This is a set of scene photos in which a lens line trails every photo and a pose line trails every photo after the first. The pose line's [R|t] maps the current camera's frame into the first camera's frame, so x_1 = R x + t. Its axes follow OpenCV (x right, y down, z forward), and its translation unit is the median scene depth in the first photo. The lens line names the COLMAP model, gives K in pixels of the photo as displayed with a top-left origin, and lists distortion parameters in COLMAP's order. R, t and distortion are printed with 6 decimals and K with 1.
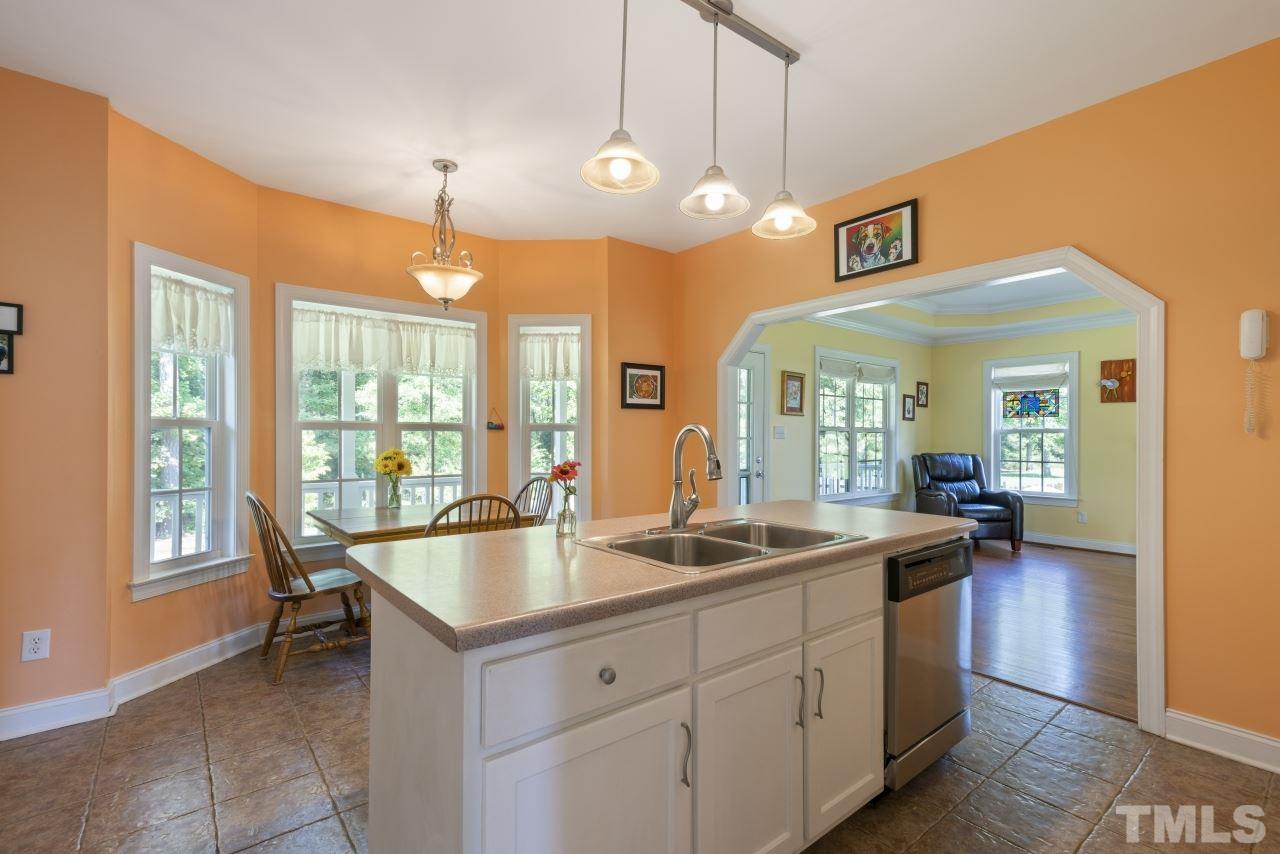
lens RADIAL K [[578.3, 0, 621.8], [0, 578.3, 438.0], [0, 0, 1]] dist [-0.008234, 0.005325]
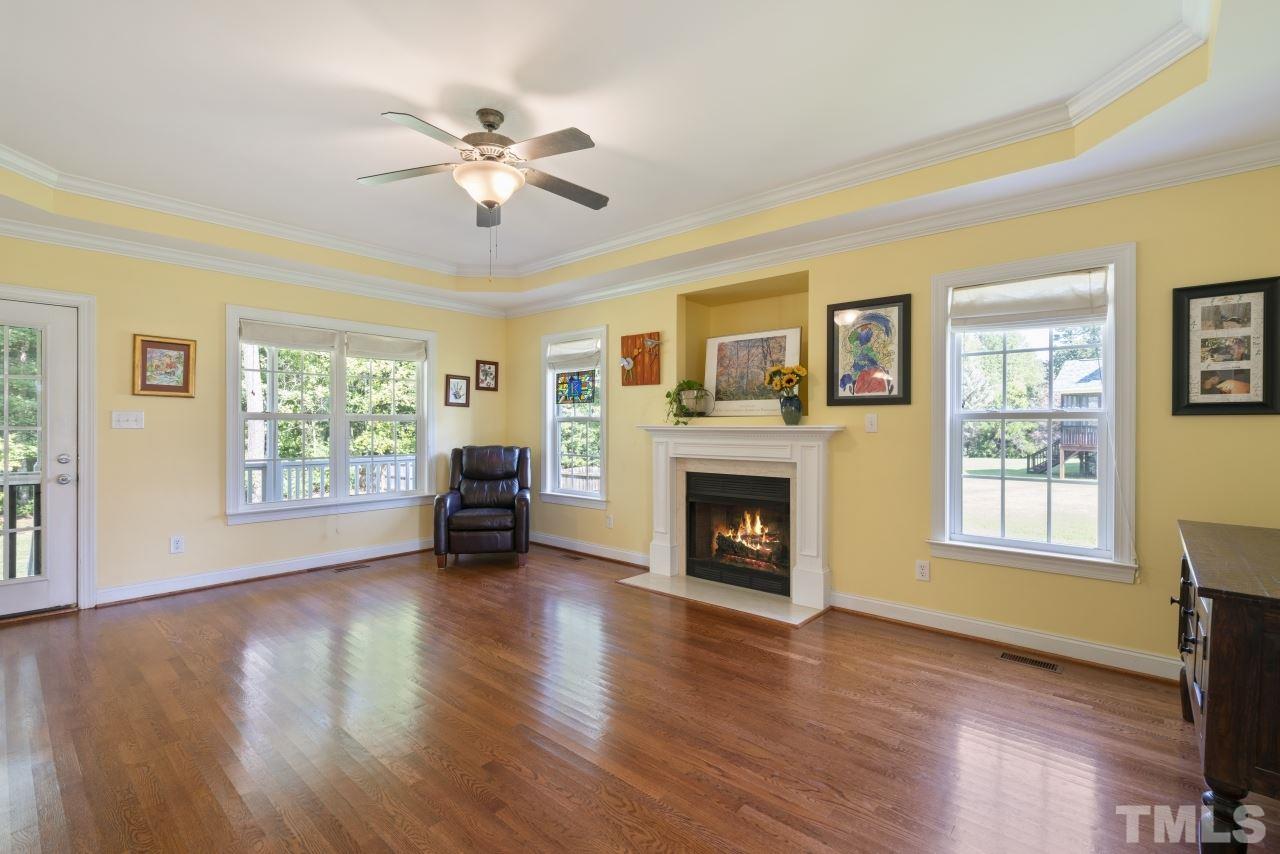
lens RADIAL K [[578.3, 0, 638.9], [0, 578.3, 428.1], [0, 0, 1]] dist [-0.008234, 0.005325]
pose [[0.983974, 0.001041, 0.178307, 0.695077], [-0.001329, 0.999998, 0.001497, -0.000970], [-0.178305, -0.001710, 0.983974, 0.164836]]
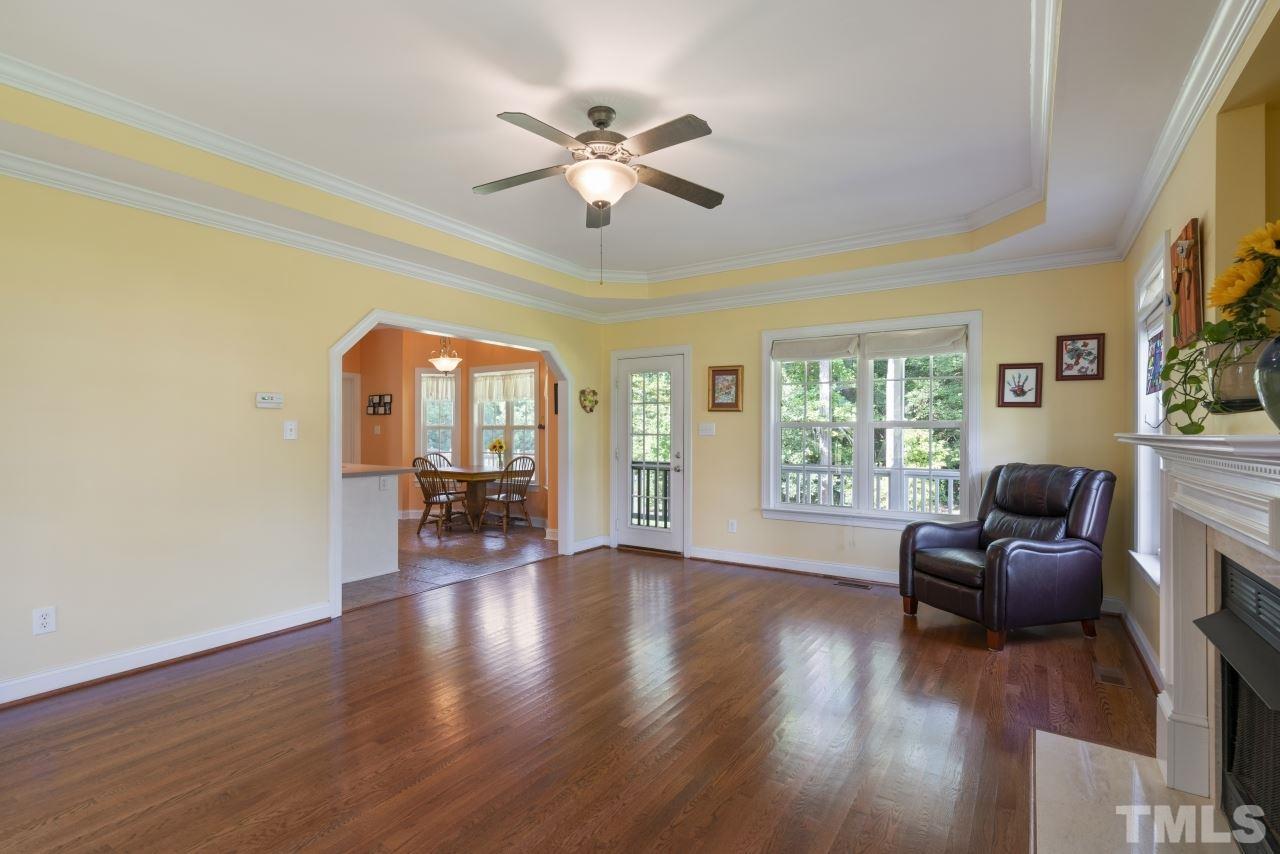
lens RADIAL K [[578.3, 0, 637.7], [0, 578.3, 428.8], [0, 0, 1]] dist [-0.008234, 0.005325]
pose [[0.319714, -0.005177, -0.947500, 1.065180], [-0.005039, 0.999962, -0.007164, -0.002306], [0.947501, 0.007065, 0.319675, 0.513353]]
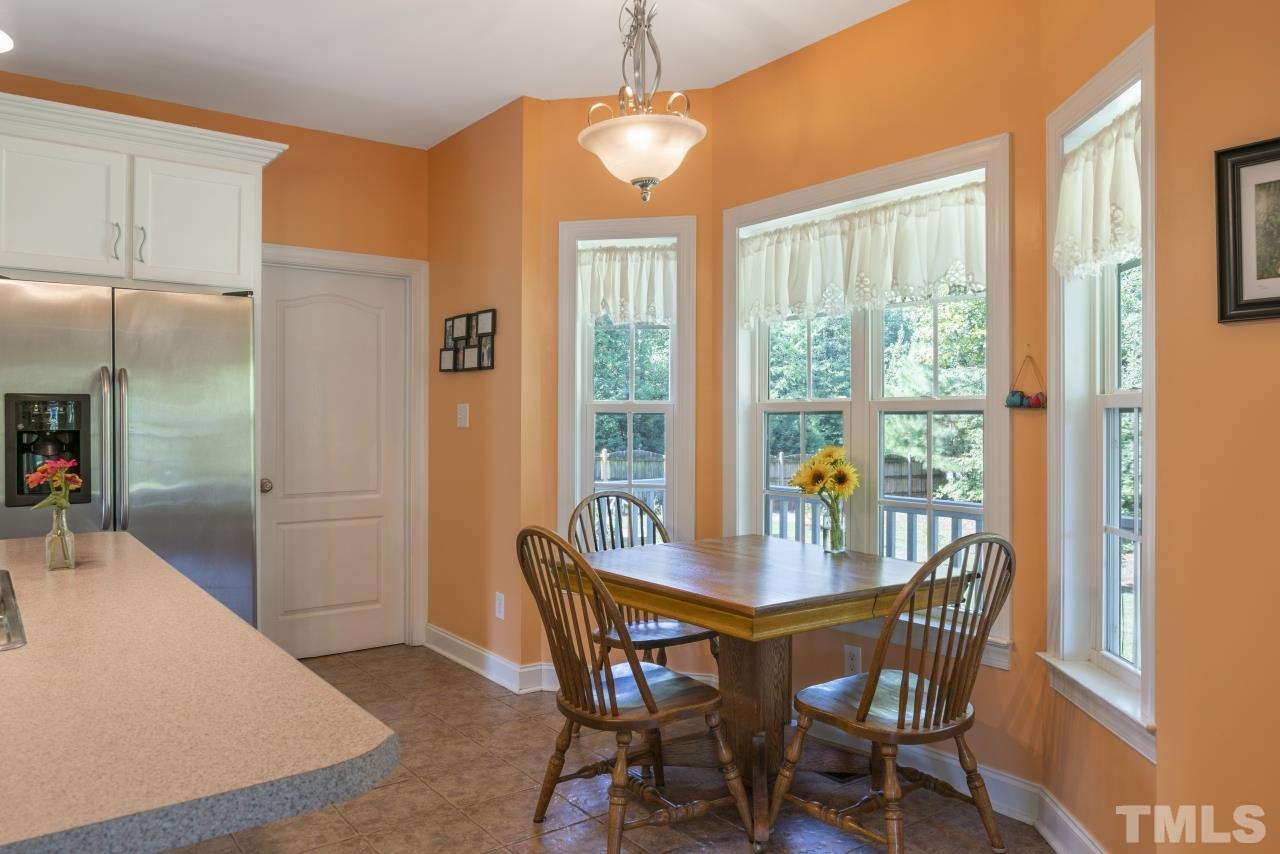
lens RADIAL K [[889.4, 0, 644.2], [0, 889.4, 421.9], [0, 0, 1]] dist [-0.007282, -0.003238]
pose [[-0.015017, -0.000066, -0.999887, 0.294739], [-0.008125, 0.999967, 0.000056, -0.002207], [0.999854, 0.008125, -0.015017, 0.526637]]
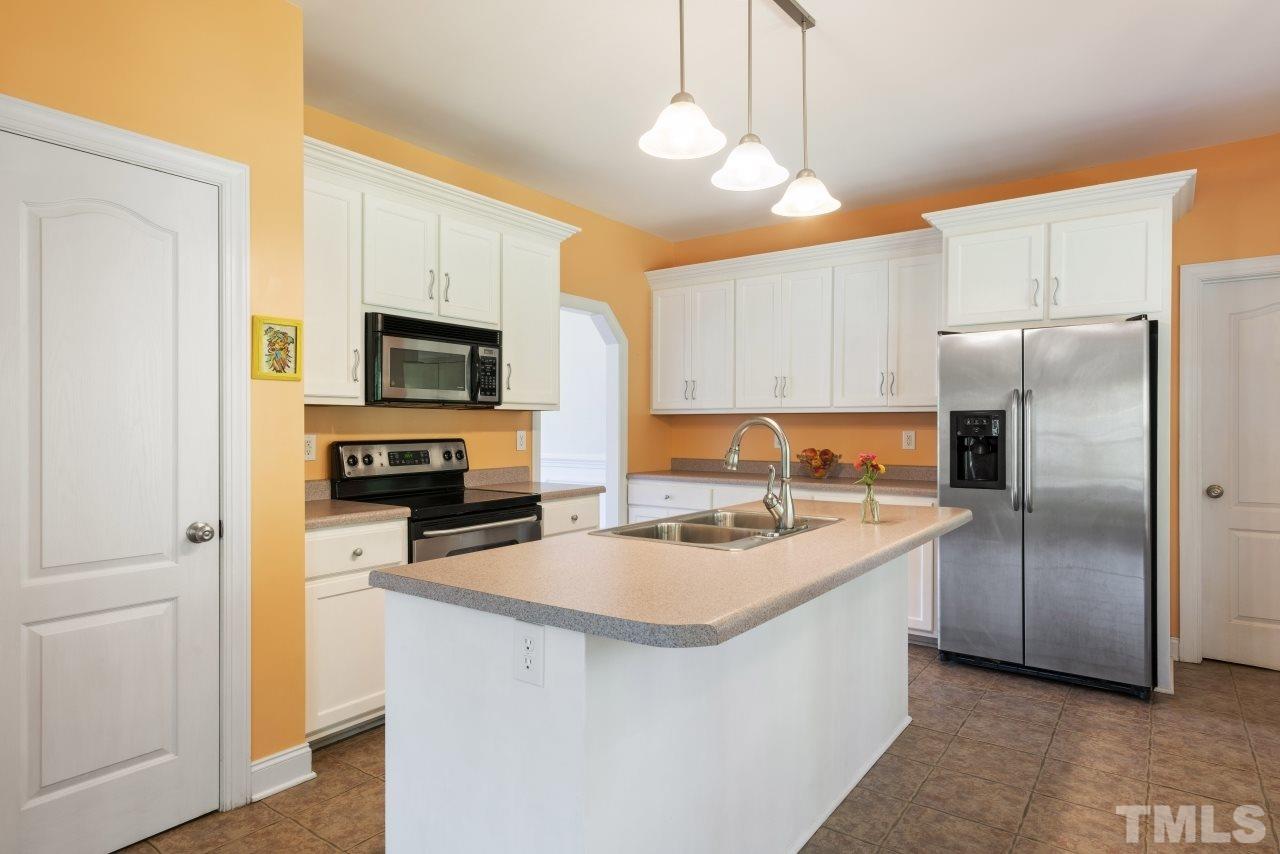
lens RADIAL K [[705.3, 0, 652.9], [0, 705.3, 427.8], [0, 0, 1]] dist [-0.009505, -0.001519]
pose [[-0.959489, -0.003717, -0.281722, 0.203759], [-0.006047, 0.999954, 0.007399, -0.004319], [0.281681, 0.008803, -0.959468, 0.657218]]
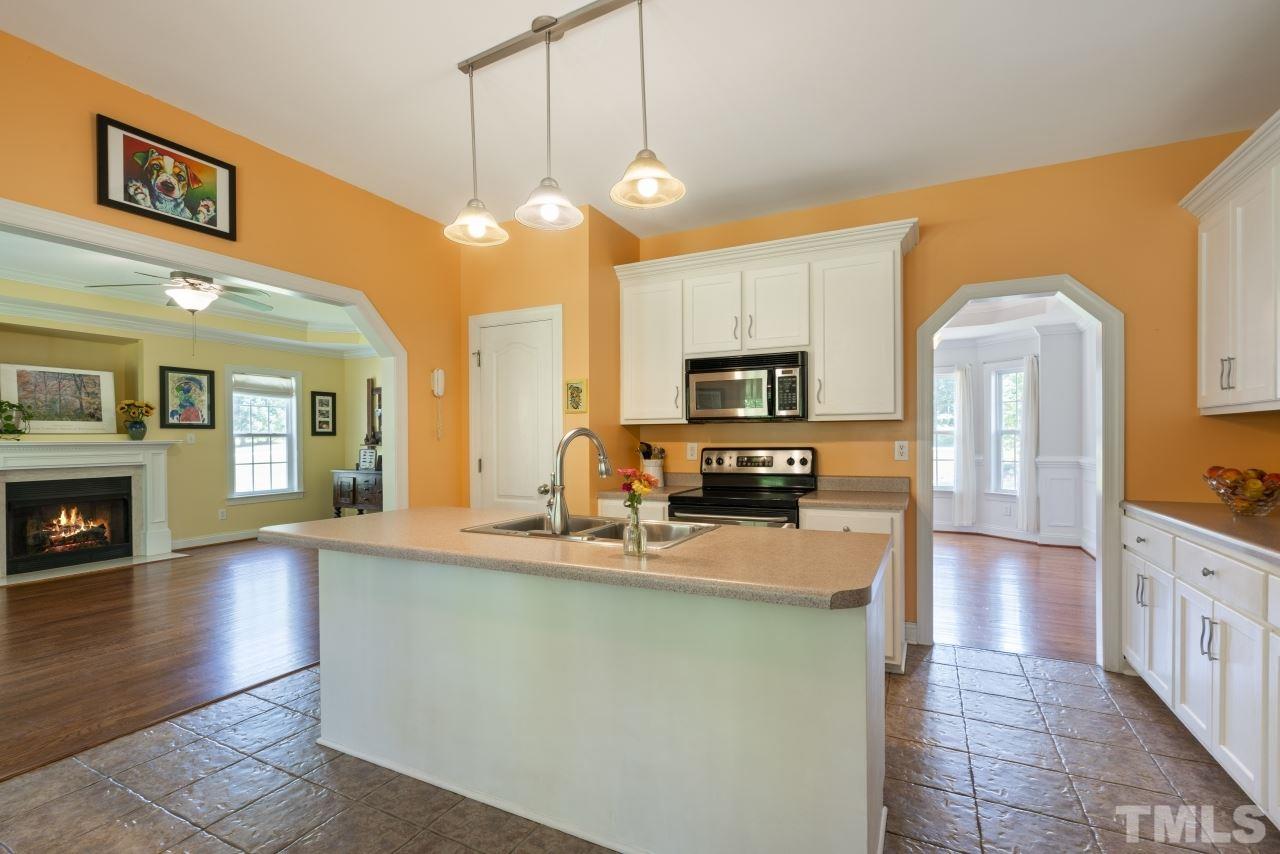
lens RADIAL K [[578.3, 0, 647.9], [0, 578.3, 440.0], [0, 0, 1]] dist [-0.008234, 0.005325]
pose [[-0.434602, -0.000855, 0.900622, -0.273968], [0.009133, 0.999944, 0.005357, -0.001471], [-0.900576, 0.010553, -0.434570, 0.416818]]
